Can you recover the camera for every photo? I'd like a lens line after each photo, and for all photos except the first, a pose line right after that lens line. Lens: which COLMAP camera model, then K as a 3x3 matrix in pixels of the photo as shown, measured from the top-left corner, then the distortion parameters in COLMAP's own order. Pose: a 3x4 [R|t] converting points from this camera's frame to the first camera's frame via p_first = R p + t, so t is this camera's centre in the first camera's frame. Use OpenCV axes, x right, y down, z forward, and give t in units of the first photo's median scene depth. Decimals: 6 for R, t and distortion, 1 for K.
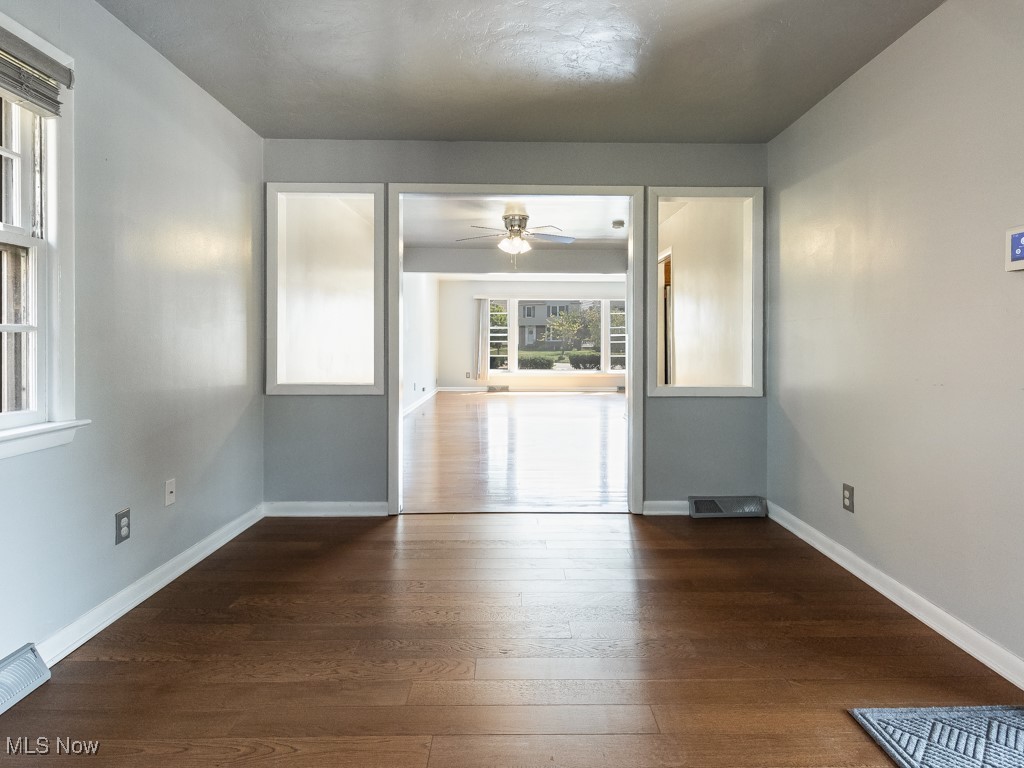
lens RADIAL K [[546.3, 0, 513.3], [0, 546.3, 355.5], [0, 0, 1]] dist [-0.000050, 0.000792]
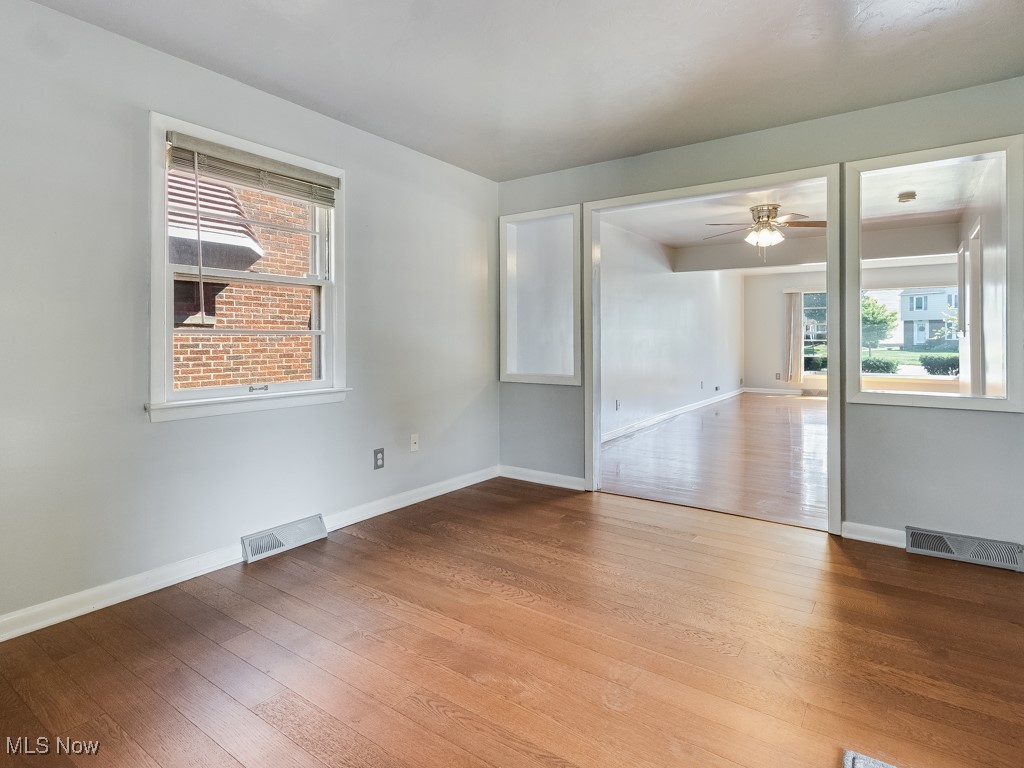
lens RADIAL K [[546.3, 0, 513.3], [0, 546.3, 355.5], [0, 0, 1]] dist [-0.000050, 0.000792]
pose [[0.808053, 0.015152, -0.588915, 0.331003], [-0.013780, 0.999882, 0.006818, 0.001679], [0.588949, 0.002606, 0.808166, -0.022335]]
